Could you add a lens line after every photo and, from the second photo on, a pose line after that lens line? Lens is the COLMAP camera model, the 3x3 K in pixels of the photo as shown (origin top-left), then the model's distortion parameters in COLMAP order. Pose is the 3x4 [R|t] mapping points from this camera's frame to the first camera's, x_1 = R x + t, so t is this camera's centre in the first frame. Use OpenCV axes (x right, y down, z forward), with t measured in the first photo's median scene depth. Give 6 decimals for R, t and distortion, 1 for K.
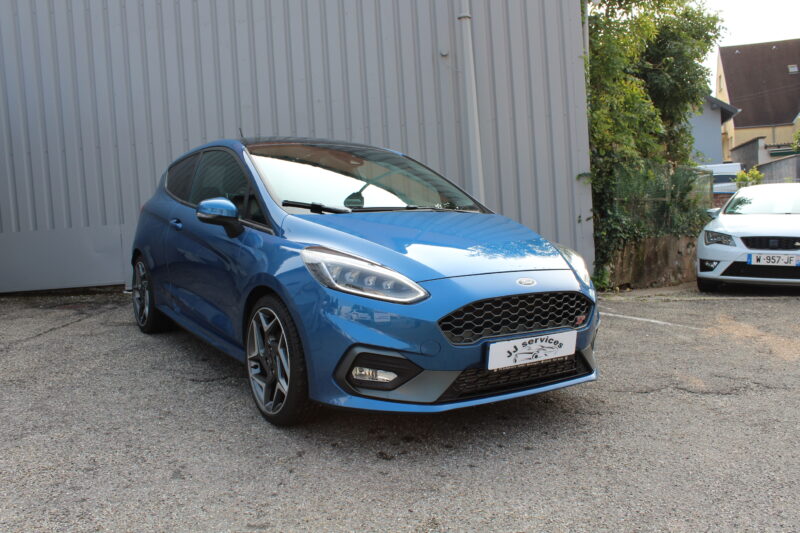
lens RADIAL K [[734.6, 0, 400.0], [0, 734.6, 263.9], [0, 0, 1]] dist [-0.035449, 0.000000]
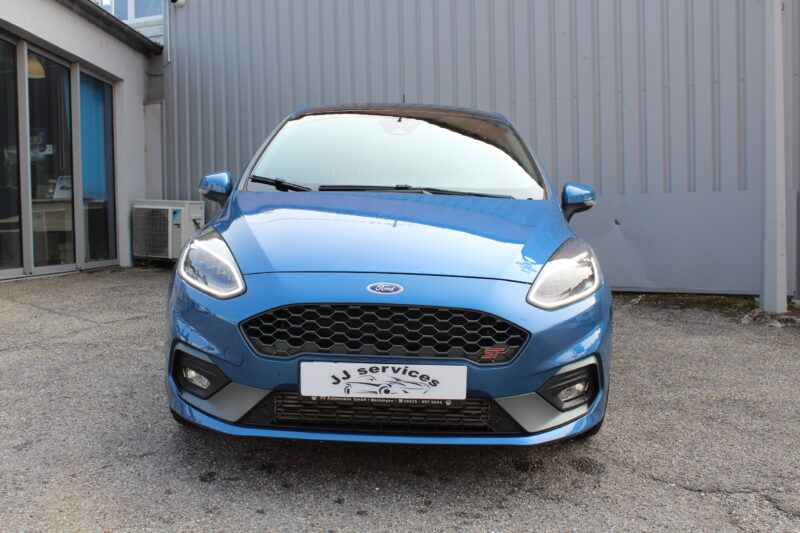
lens RADIAL K [[851.6, 0, 398.4], [0, 851.6, 271.3], [0, 0, 1]] dist [0.064467, 0.000000]
pose [[0.797806, 0.080148, -0.597564, 0.612868], [-0.074812, 0.996625, 0.033791, -0.019546], [0.598255, 0.017746, 0.801109, 0.288598]]
